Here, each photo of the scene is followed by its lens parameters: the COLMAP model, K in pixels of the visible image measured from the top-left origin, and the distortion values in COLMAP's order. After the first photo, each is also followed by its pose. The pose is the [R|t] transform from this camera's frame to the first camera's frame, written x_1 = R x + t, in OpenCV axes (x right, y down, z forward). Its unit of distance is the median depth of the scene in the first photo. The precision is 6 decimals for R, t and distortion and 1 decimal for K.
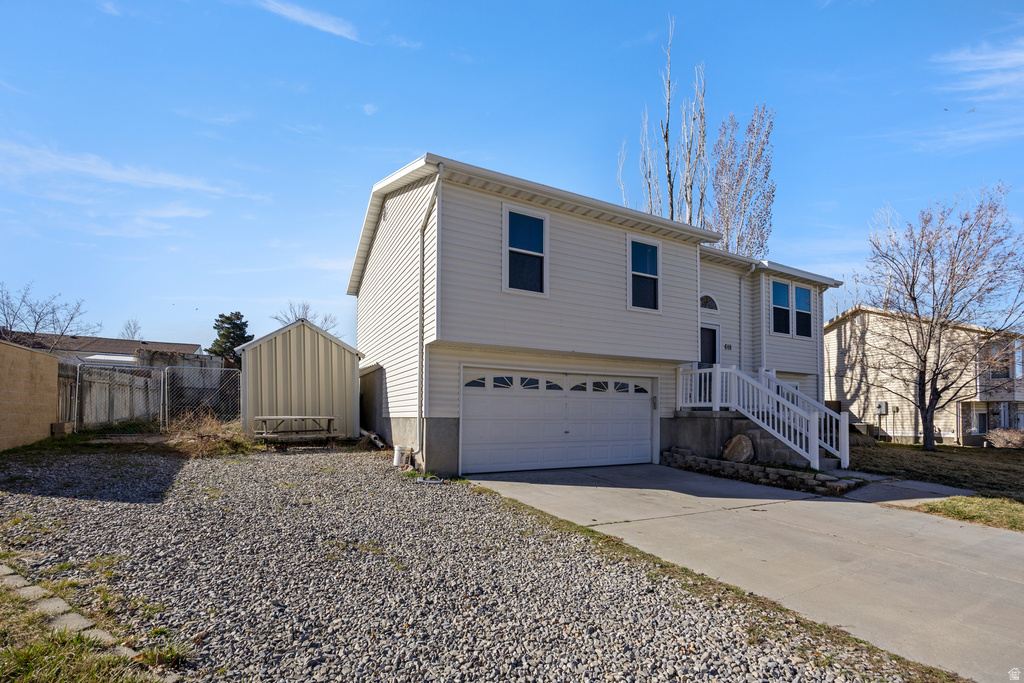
lens RADIAL K [[432.4, 0, 510.5], [0, 432.4, 334.6], [0, 0, 1]] dist [-0.010475, 0.000023]
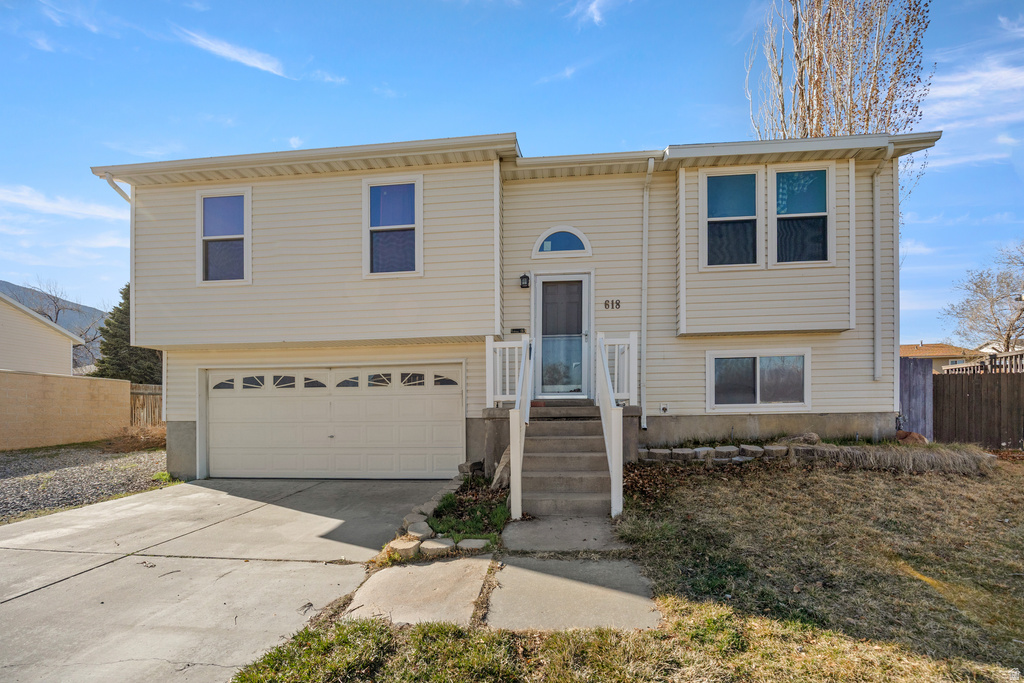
lens RADIAL K [[455.7, 0, 512.1], [0, 455.7, 349.4], [0, 0, 1]] dist [-0.014257, 0.000015]
pose [[0.843145, -0.091632, -0.529821, 0.838189], [0.114013, 0.993433, 0.009625, 0.081891], [0.525460, -0.068522, 0.848055, 0.414107]]
